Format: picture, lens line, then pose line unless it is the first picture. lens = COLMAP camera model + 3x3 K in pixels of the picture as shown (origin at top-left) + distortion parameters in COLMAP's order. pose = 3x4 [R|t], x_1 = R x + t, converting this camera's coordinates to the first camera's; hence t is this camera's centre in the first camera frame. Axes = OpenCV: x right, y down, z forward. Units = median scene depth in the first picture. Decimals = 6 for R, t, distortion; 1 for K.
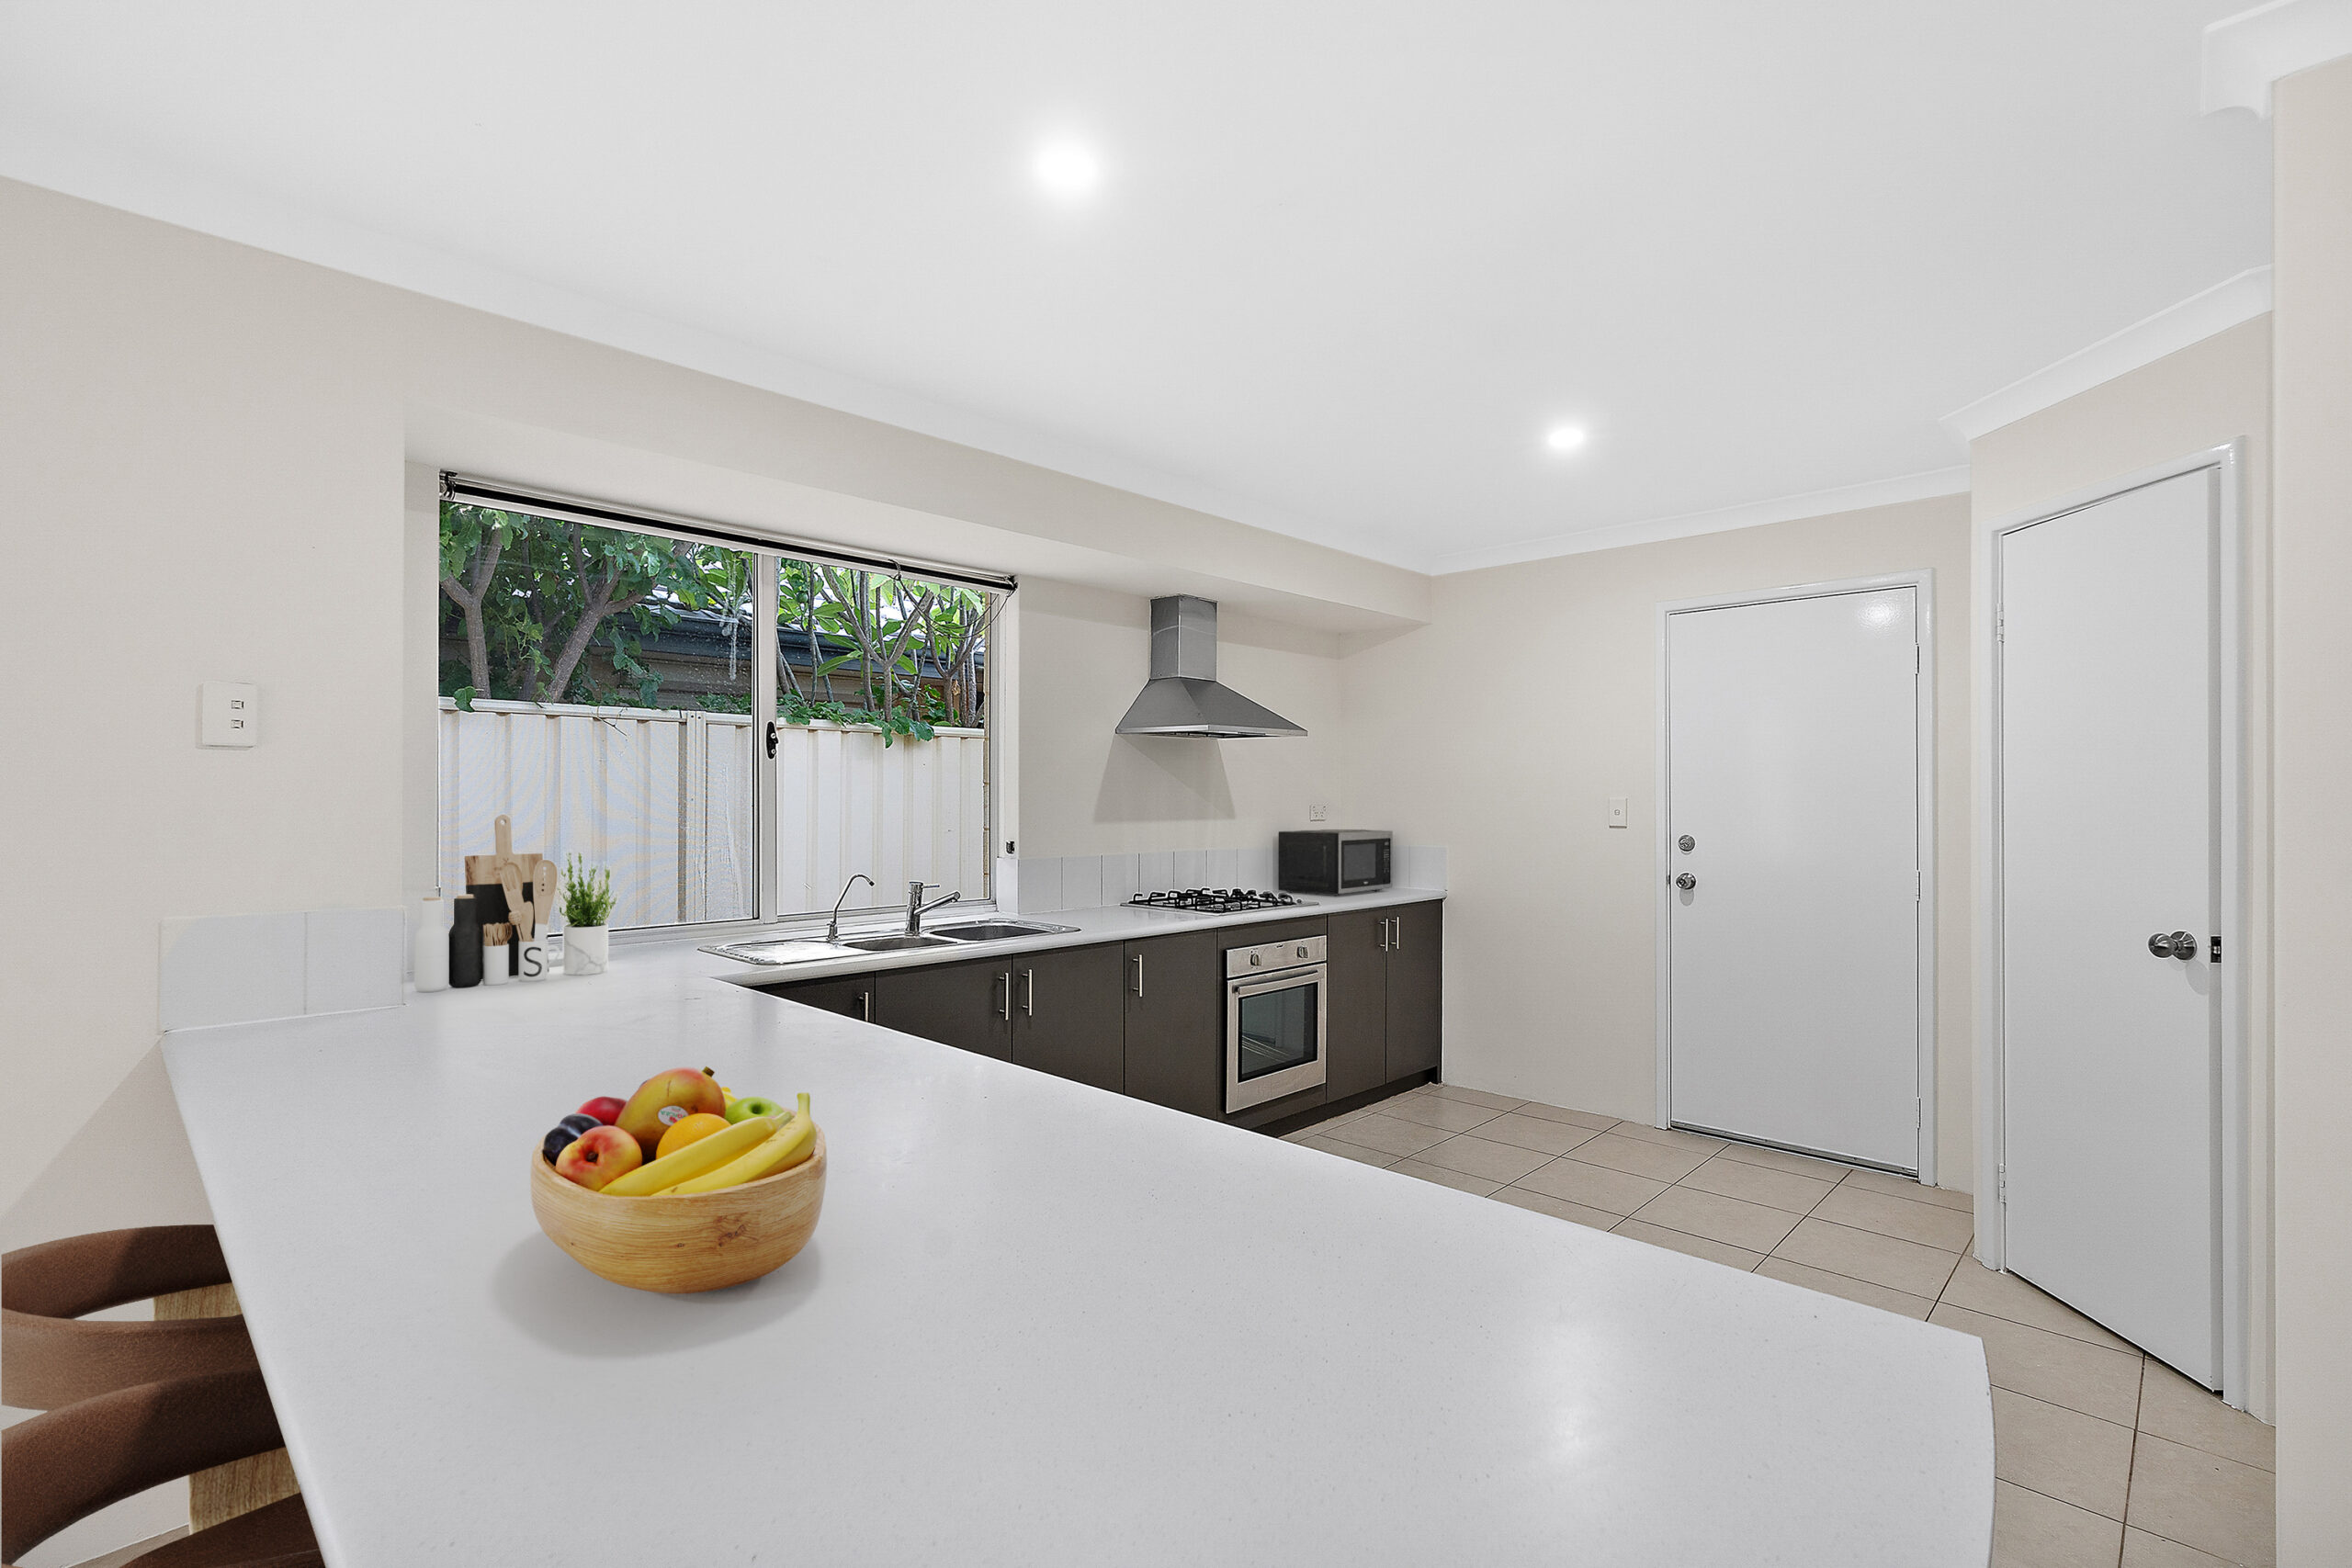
lens RADIAL K [[1070.1, 0, 1135.7], [0, 1070.1, 779.6], [0, 0, 1]] dist [0.001216, 0.000061]
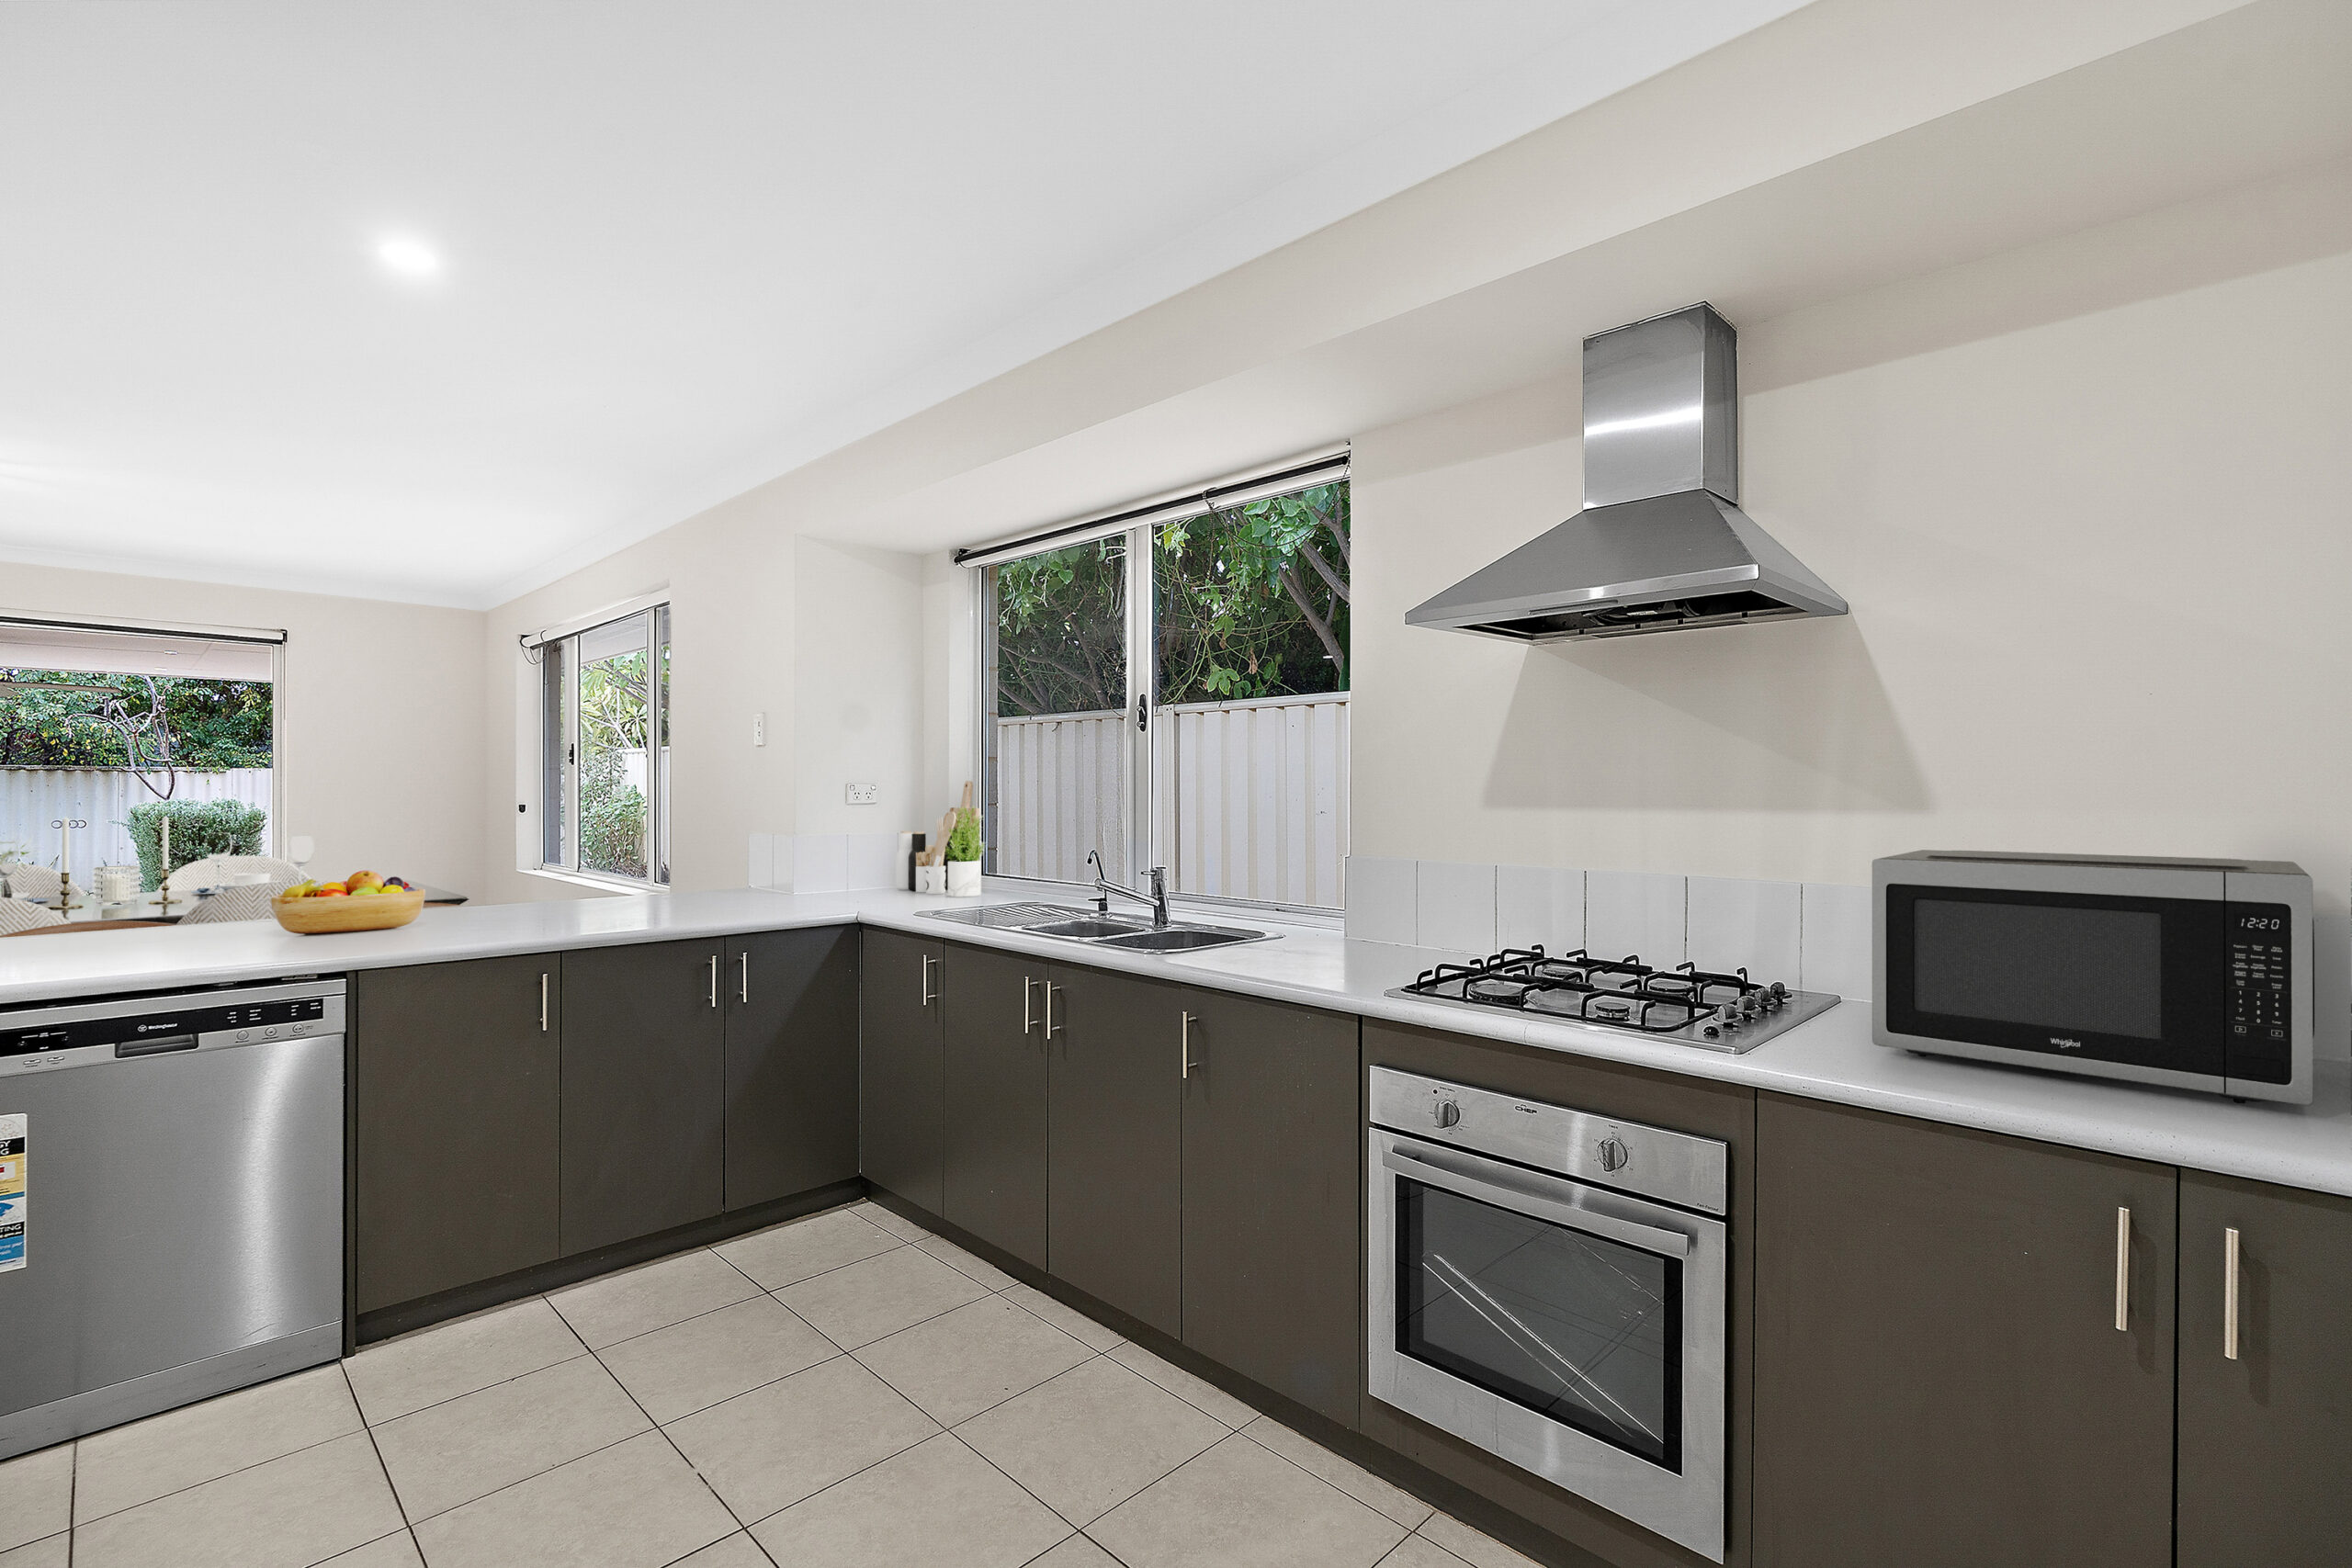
lens RADIAL K [[1101.7, 0, 1176.0], [0, 1101.7, 784.0], [0, 0, 1]] dist [0.000881, 0.000045]
pose [[0.023051, -0.004272, -0.999725, 0.533023], [0.019902, 0.999795, -0.003814, 0.026320], [0.999536, -0.019809, 0.023131, 0.812374]]
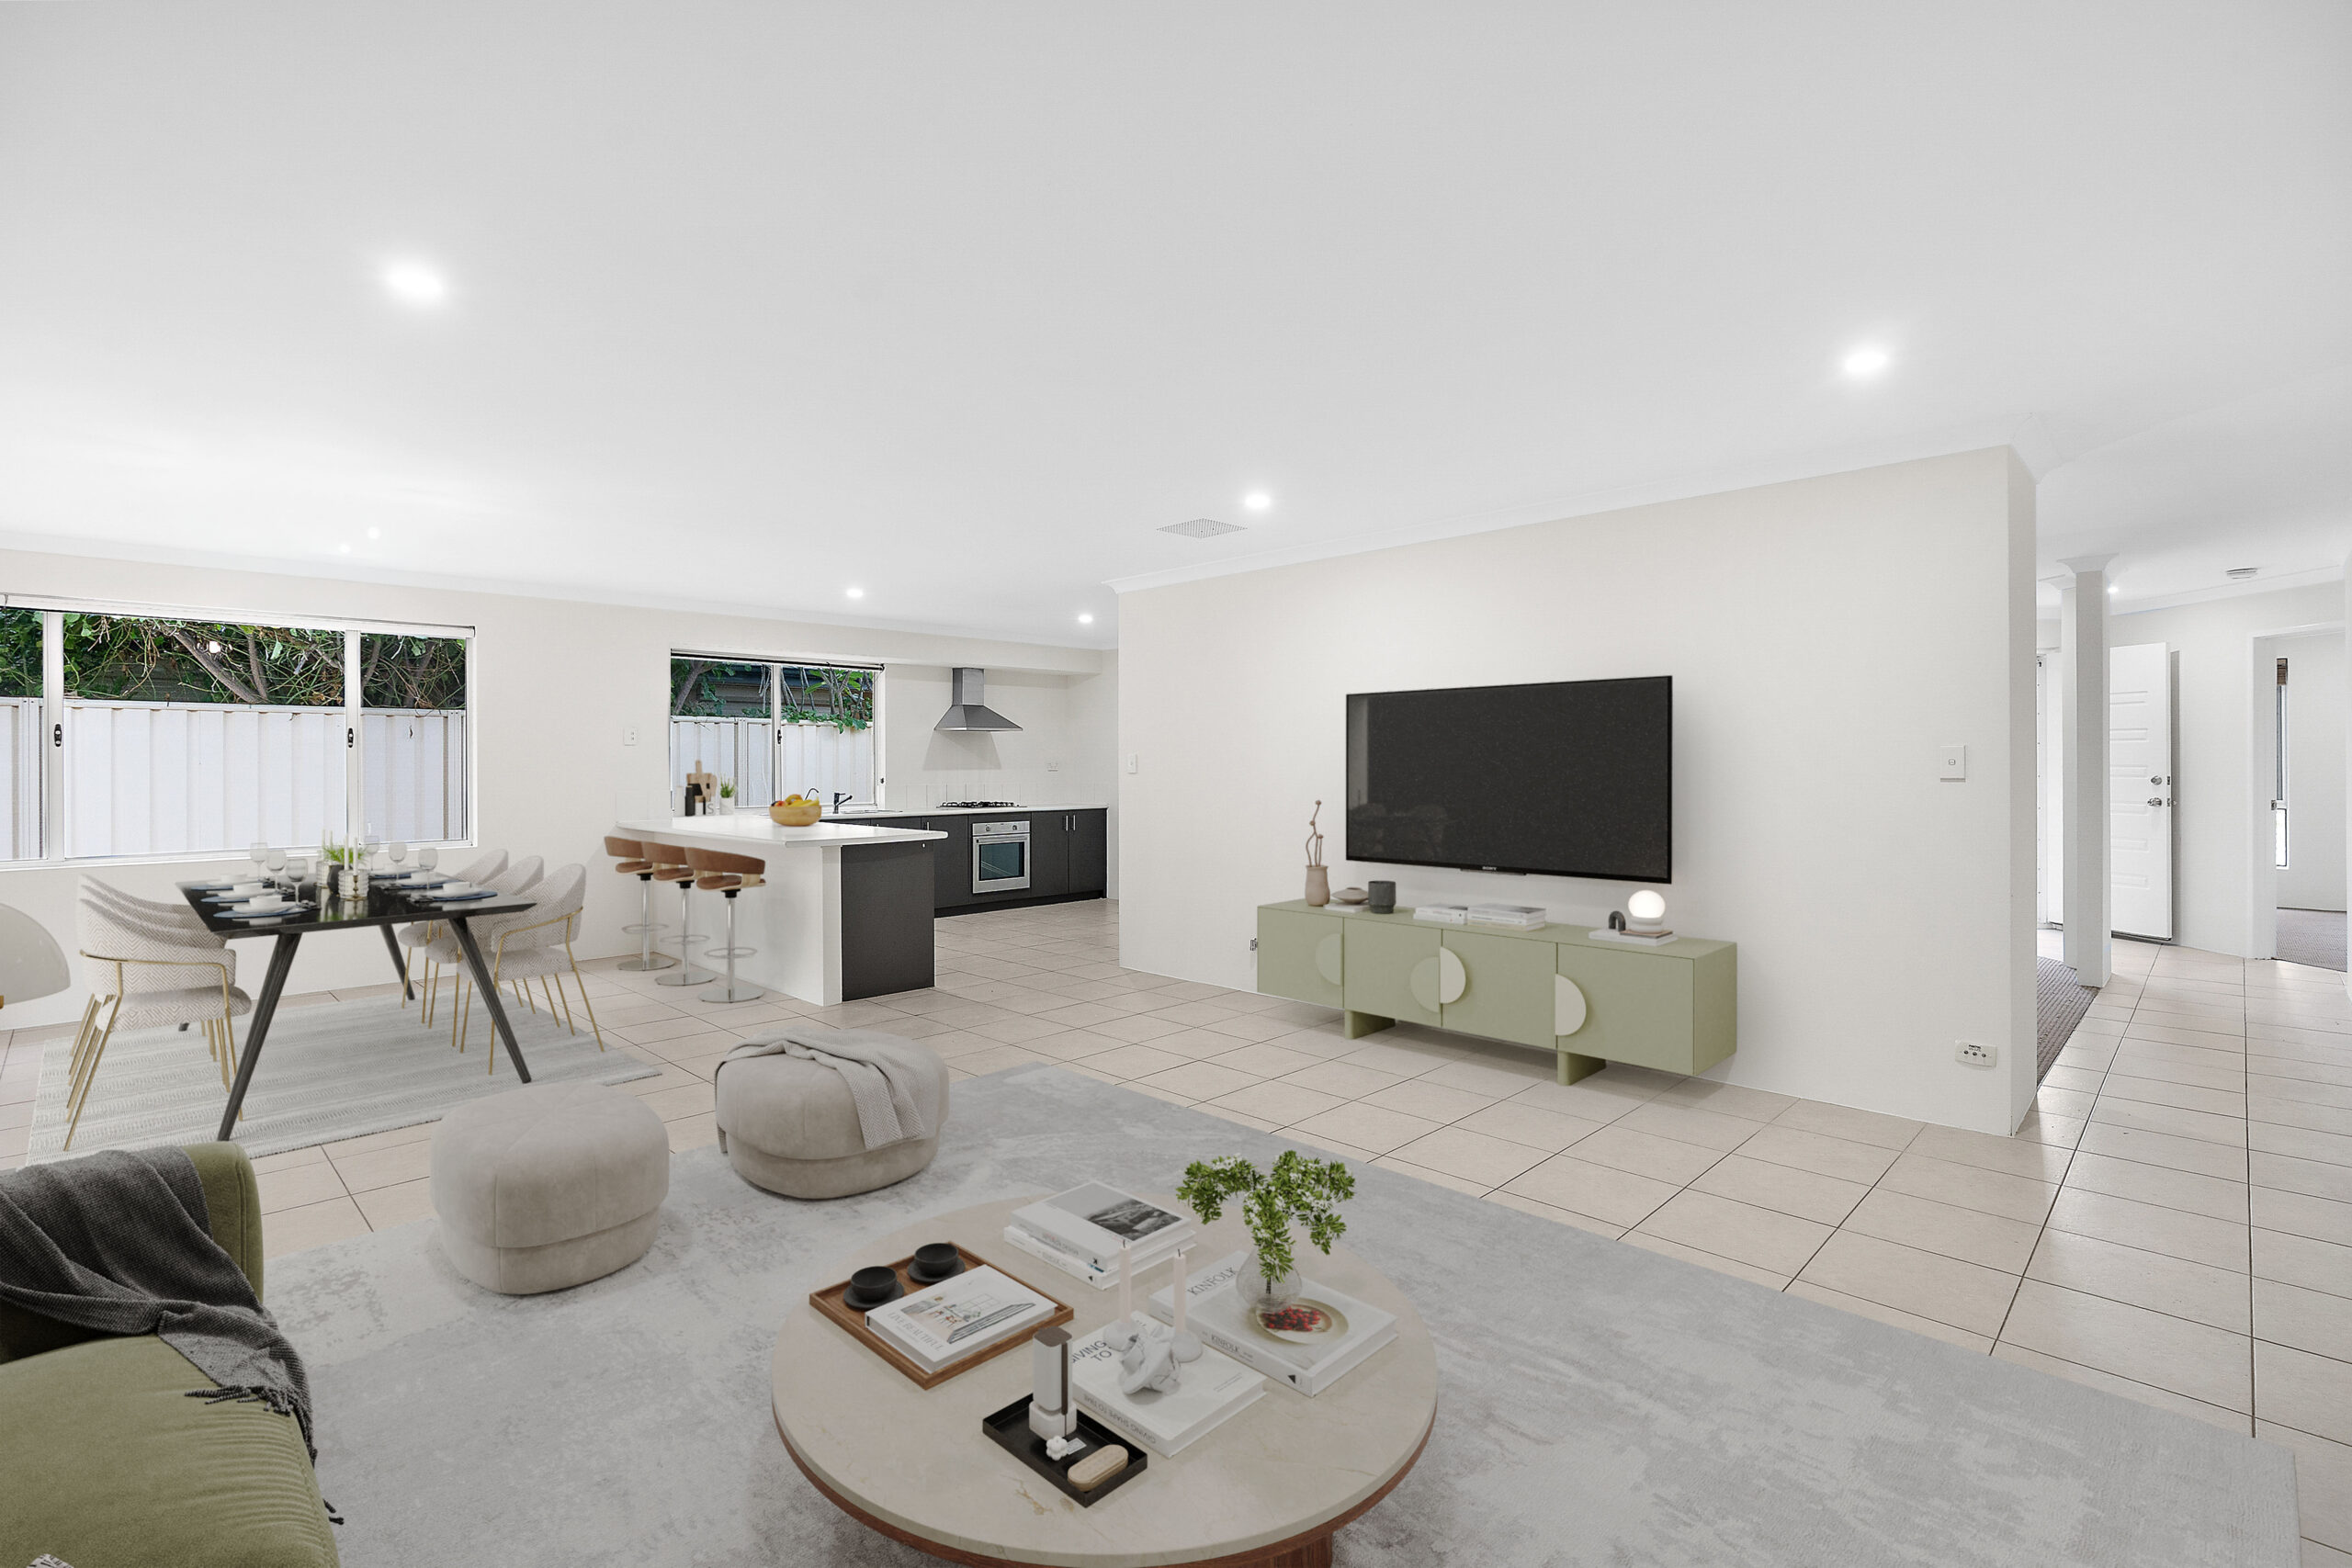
lens RADIAL K [[1070.1, 0, 1135.7], [0, 1070.1, 779.6], [0, 0, 1]] dist [0.001216, 0.000061]
pose [[0.999967, -0.003147, -0.007478, 0.415559], [0.003397, 0.999427, 0.033667, -0.014524], [0.007368, -0.033691, 0.999405, -1.218650]]
